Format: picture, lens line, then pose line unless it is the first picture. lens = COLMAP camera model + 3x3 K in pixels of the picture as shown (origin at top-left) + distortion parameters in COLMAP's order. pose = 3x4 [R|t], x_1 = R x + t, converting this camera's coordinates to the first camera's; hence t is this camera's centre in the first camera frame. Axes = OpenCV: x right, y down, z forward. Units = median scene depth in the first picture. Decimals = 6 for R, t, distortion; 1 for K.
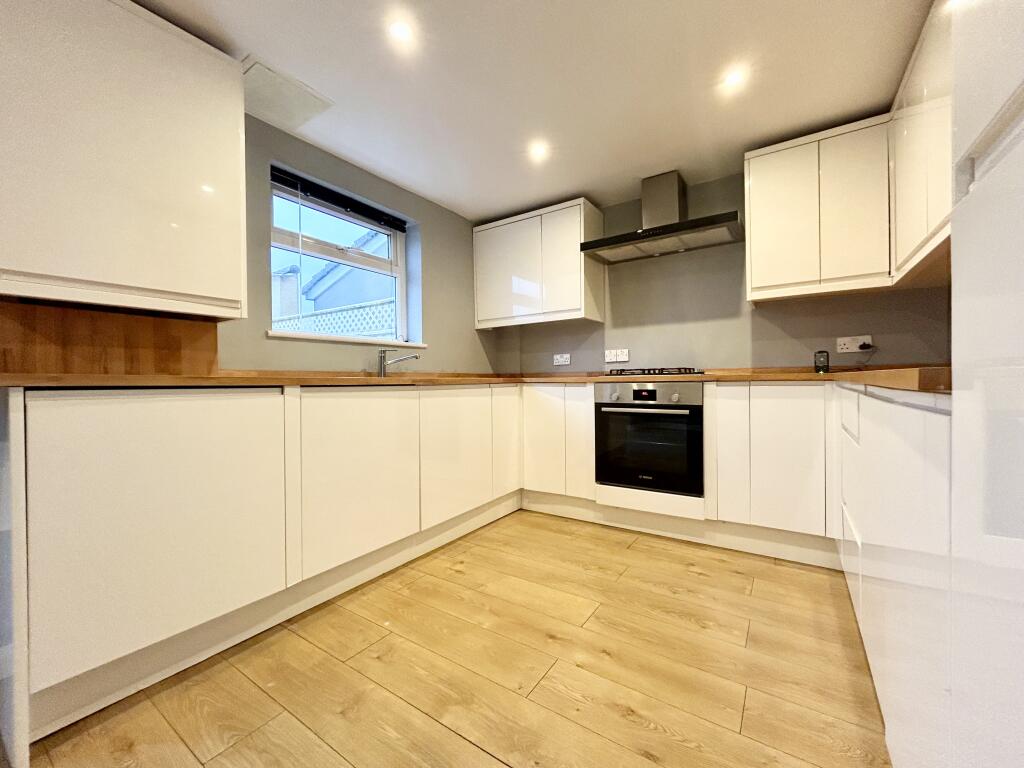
lens RADIAL K [[412.4, 0, 511.1], [0, 412.4, 381.9], [0, 0, 1]] dist [0.000956, -0.000125]
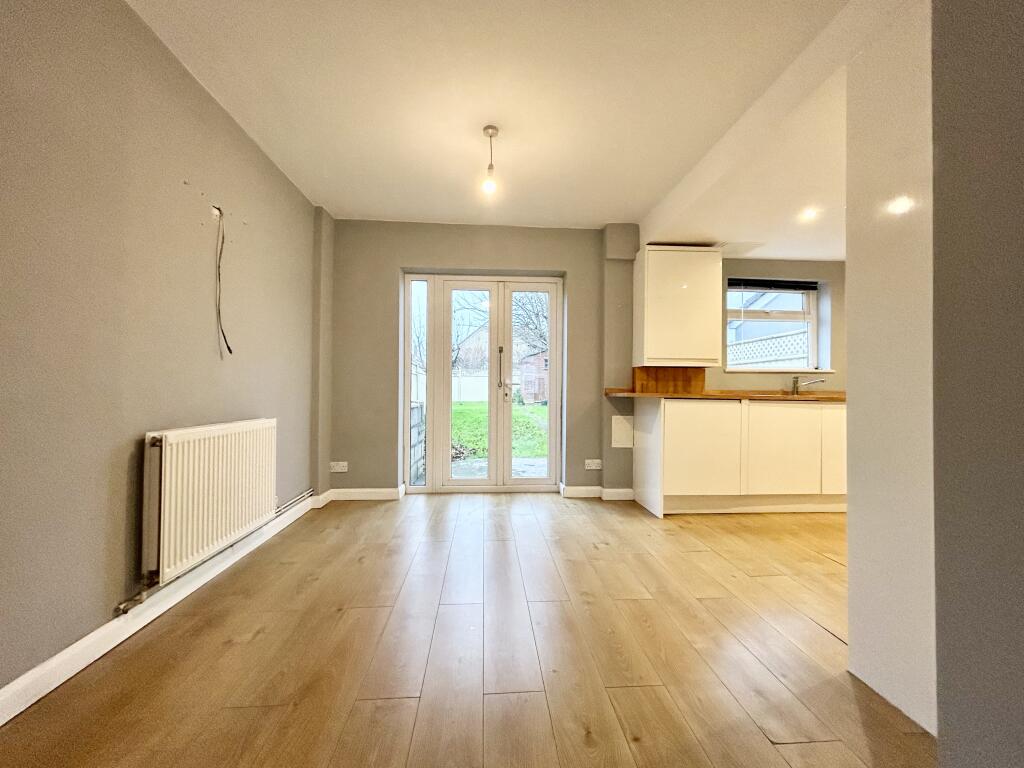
lens RADIAL K [[412.4, 0, 512.6], [0, 412.4, 387.6], [0, 0, 1]] dist [0.000956, -0.000125]
pose [[0.613913, 0.012513, -0.789274, 0.234790], [-0.018835, 0.999822, 0.001201, -0.018178], [0.789149, 0.014129, 0.614040, -0.716709]]
